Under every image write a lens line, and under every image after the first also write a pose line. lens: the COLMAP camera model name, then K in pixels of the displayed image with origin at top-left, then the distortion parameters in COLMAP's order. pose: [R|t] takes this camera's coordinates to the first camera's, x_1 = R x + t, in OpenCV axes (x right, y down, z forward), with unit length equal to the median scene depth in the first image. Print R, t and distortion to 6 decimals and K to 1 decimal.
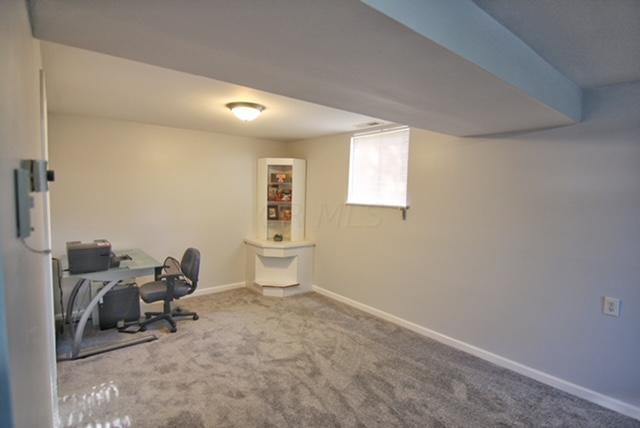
lens RADIAL K [[324.8, 0, 320.0], [0, 324.8, 214.0], [0, 0, 1]] dist [-0.006884, -0.009217]
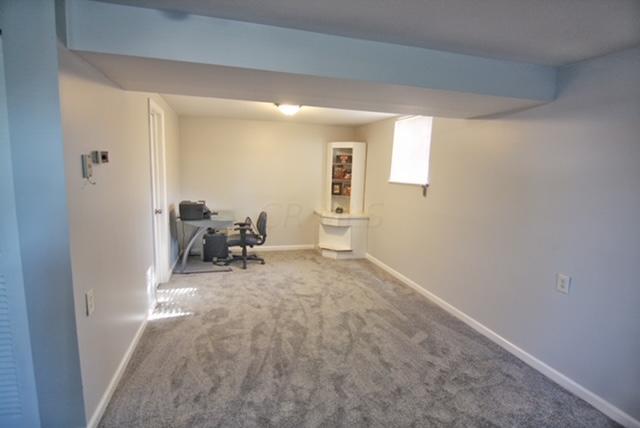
lens RADIAL K [[324.8, 0, 320.0], [0, 324.8, 214.0], [0, 0, 1]] dist [-0.006884, -0.009217]
pose [[0.916581, 0.060753, -0.395206, 0.372117], [-0.039397, 0.997302, 0.061939, 0.022633], [0.397903, -0.041202, 0.916502, -0.149322]]
